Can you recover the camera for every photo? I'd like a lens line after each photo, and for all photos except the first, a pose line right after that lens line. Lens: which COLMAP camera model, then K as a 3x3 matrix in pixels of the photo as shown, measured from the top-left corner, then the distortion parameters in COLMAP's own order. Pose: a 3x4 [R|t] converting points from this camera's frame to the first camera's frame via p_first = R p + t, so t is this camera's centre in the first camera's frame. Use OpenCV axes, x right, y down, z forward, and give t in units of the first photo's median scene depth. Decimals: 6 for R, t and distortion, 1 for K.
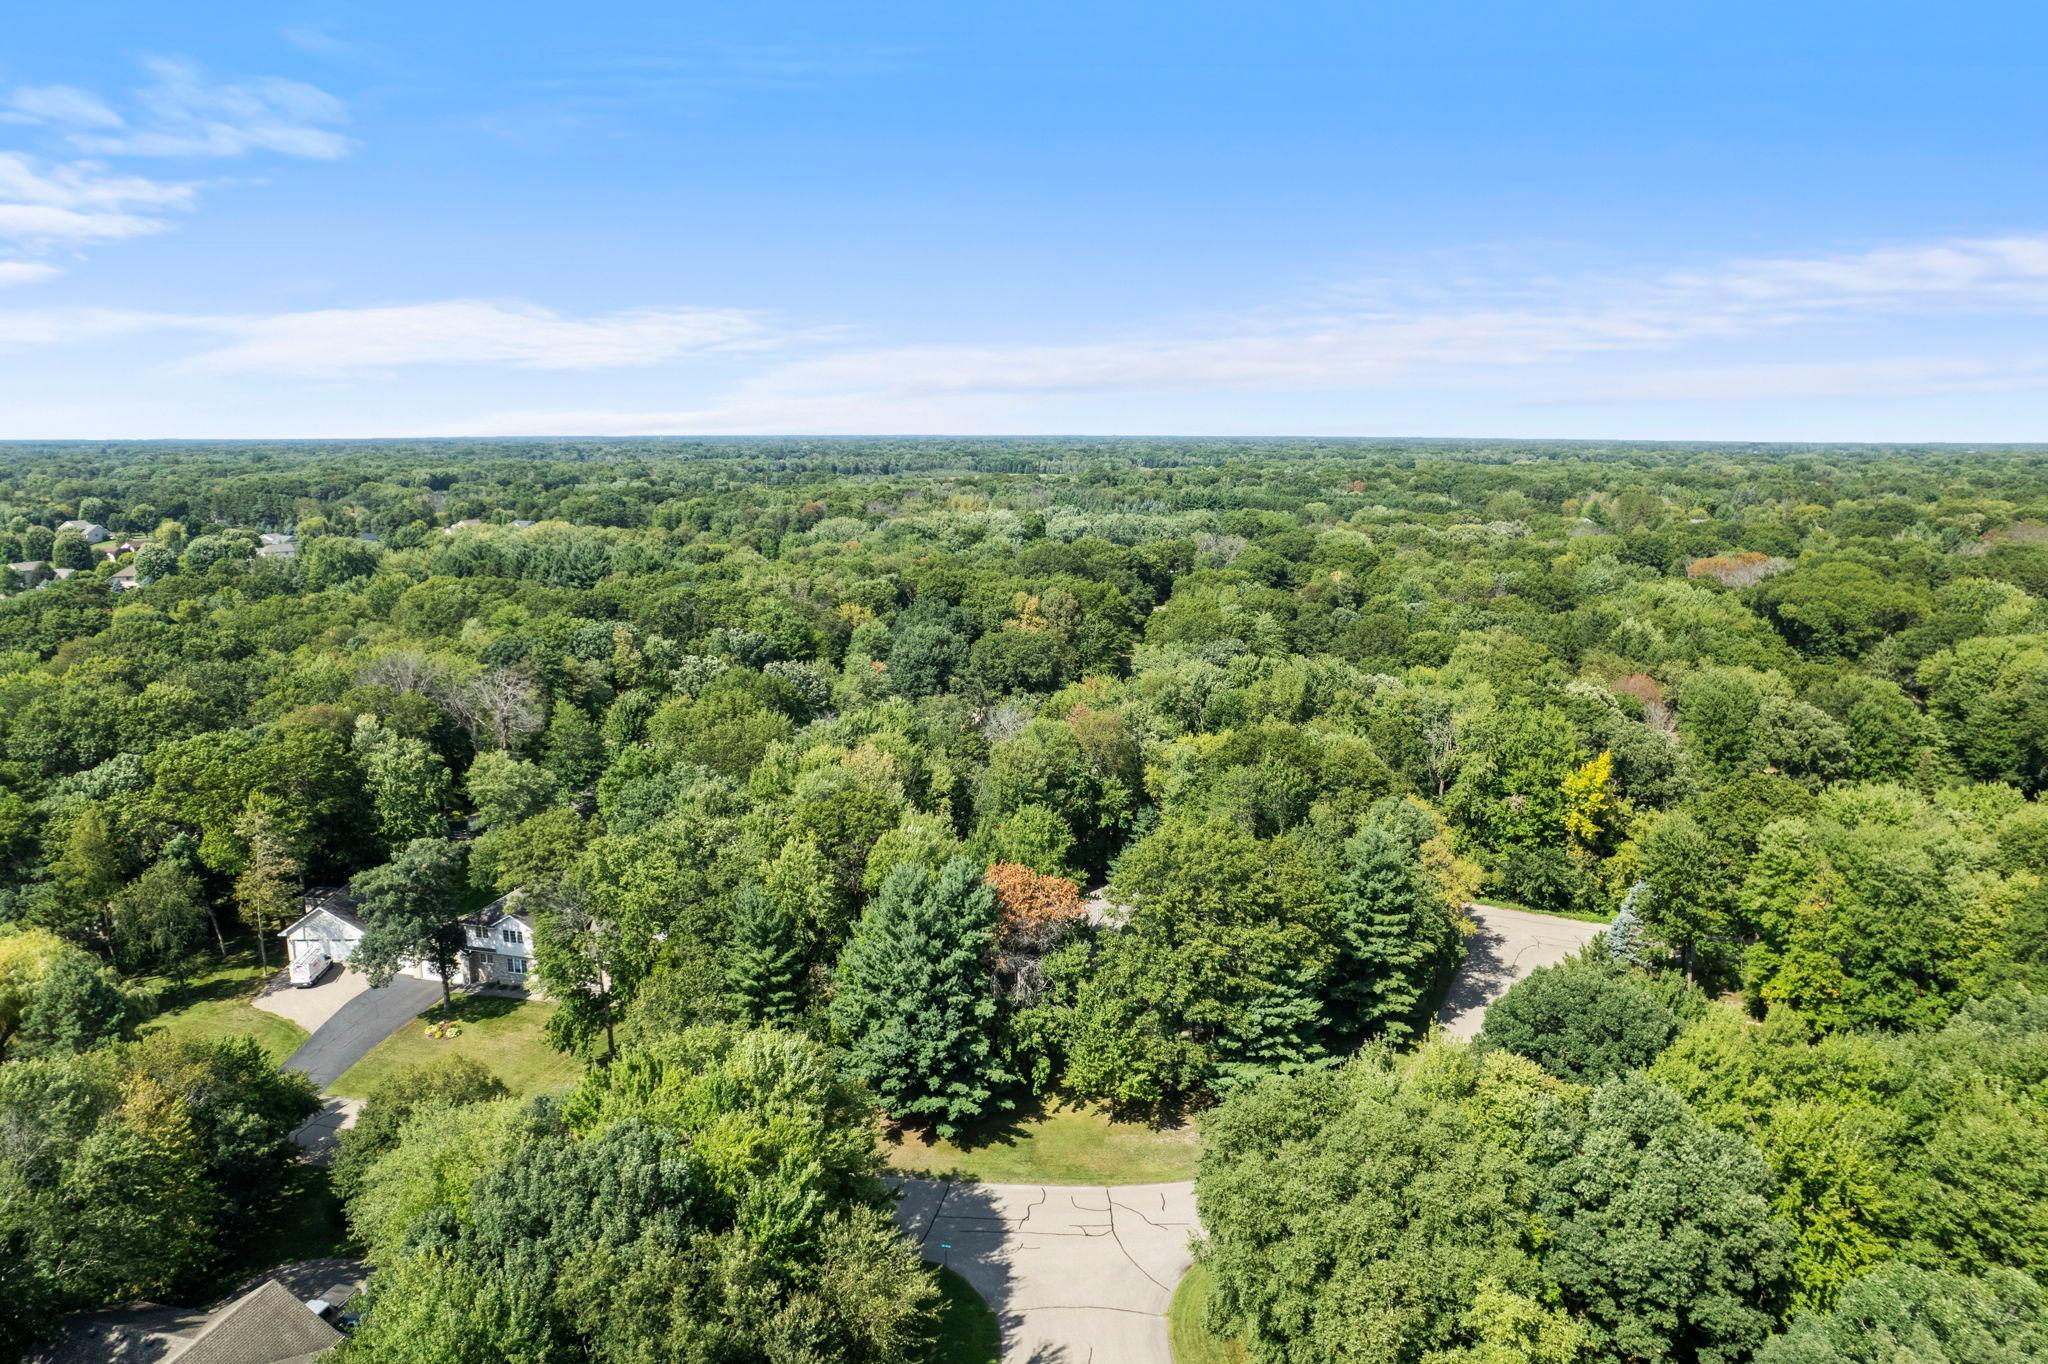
lens RADIAL K [[1323.0, 0, 1013.1], [0, 1323.0, 687.6], [0, 0, 1]] dist [-0.081490, 0.069756]
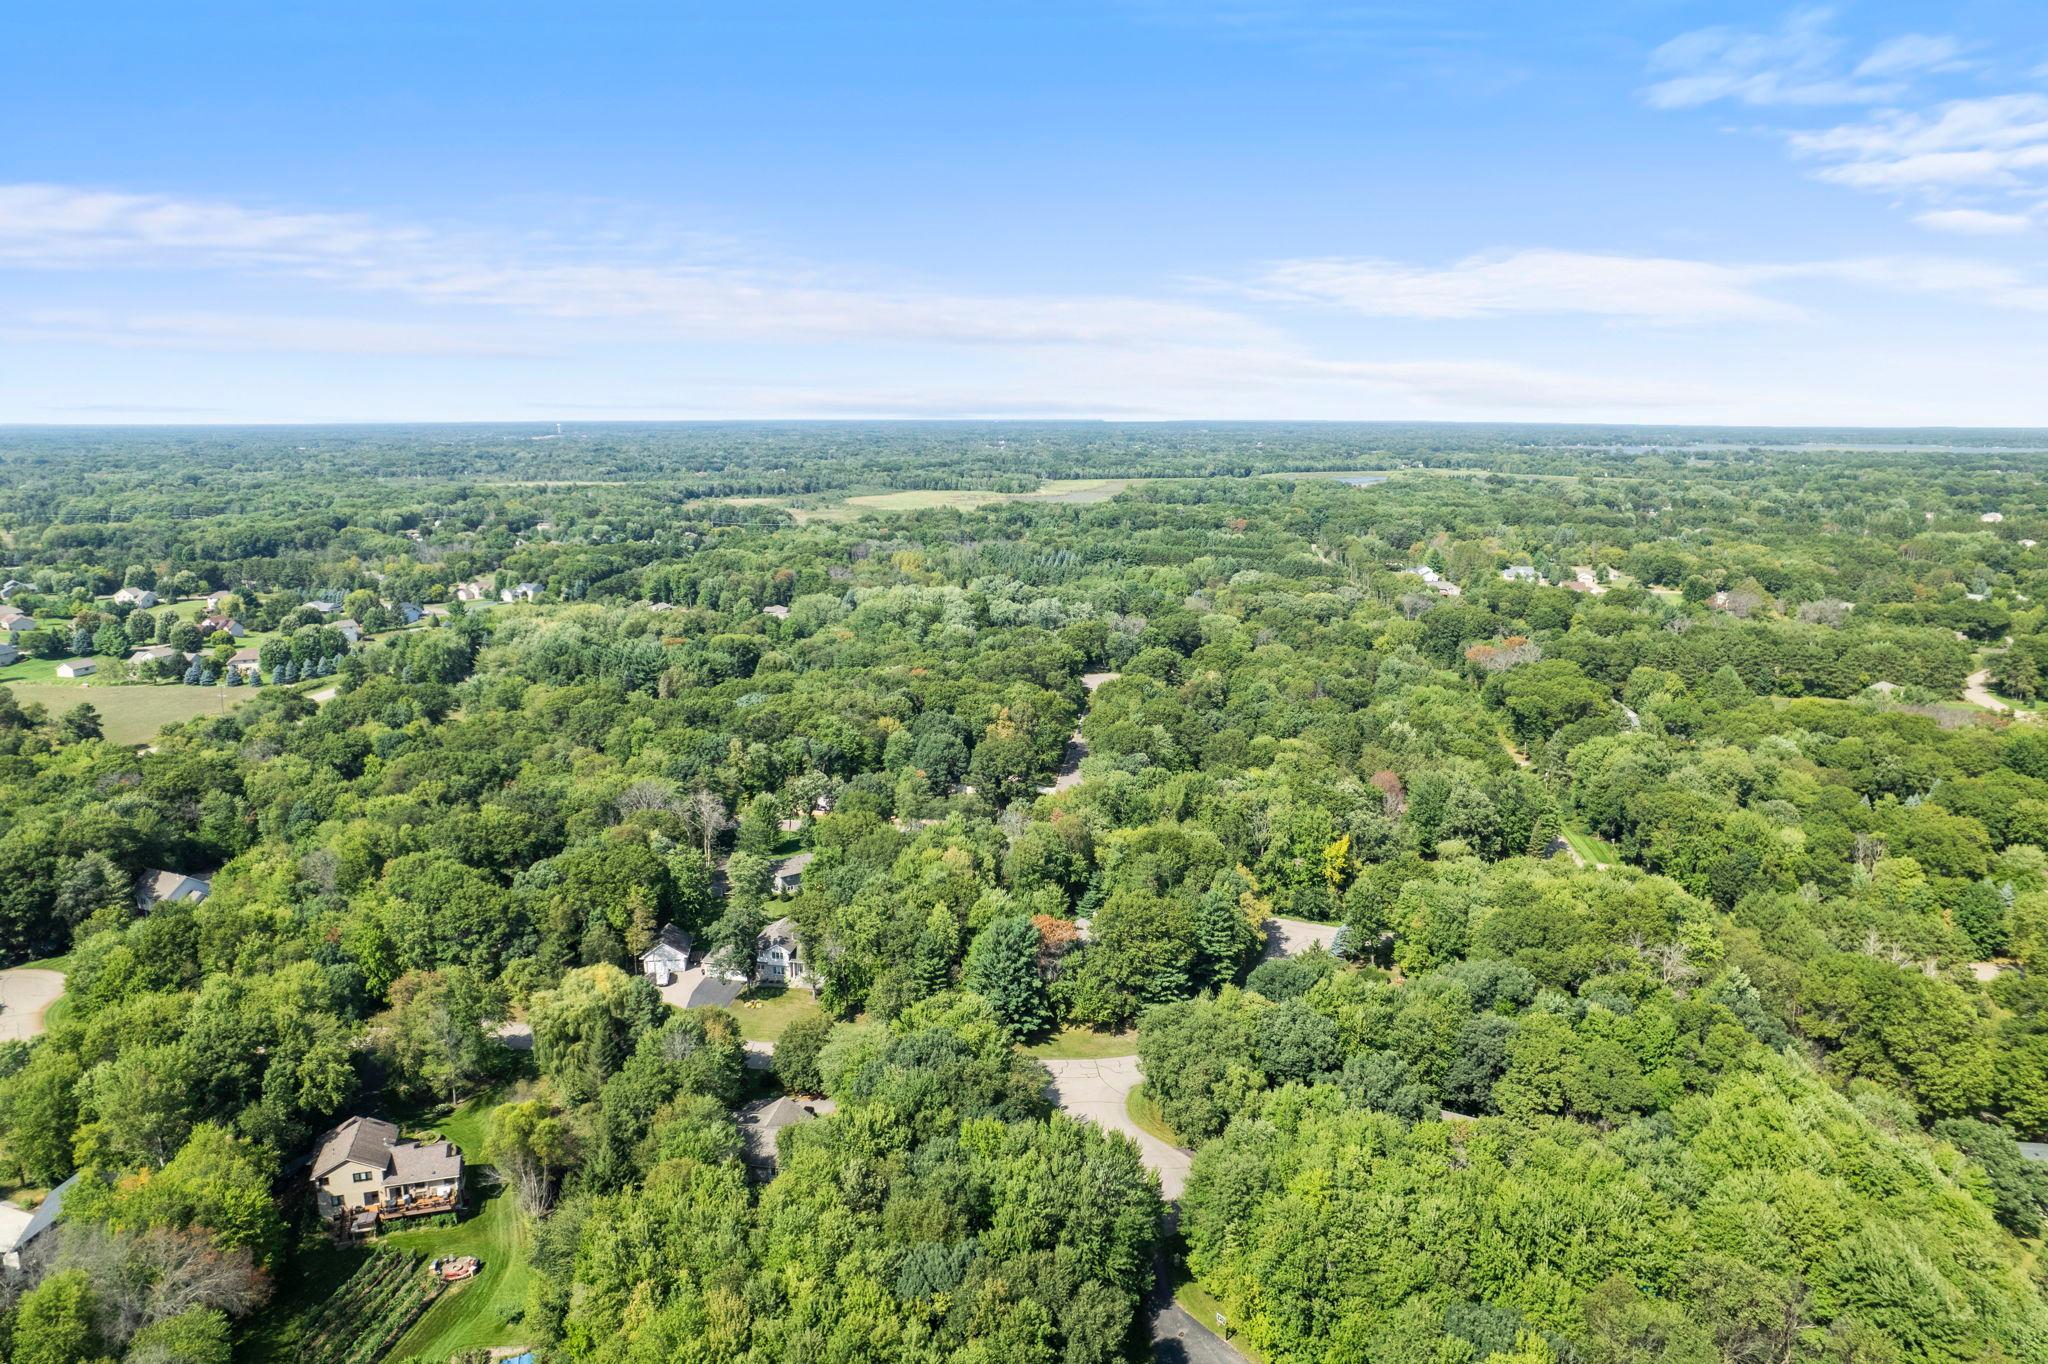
lens RADIAL K [[1323.0, 0, 1013.1], [0, 1323.0, 687.6], [0, 0, 1]] dist [-0.081490, 0.069756]
pose [[0.997033, -0.017377, 0.074991, -0.206648], [0.016279, 0.999752, 0.015219, -0.270934], [-0.075237, -0.013953, 0.997068, -1.131295]]
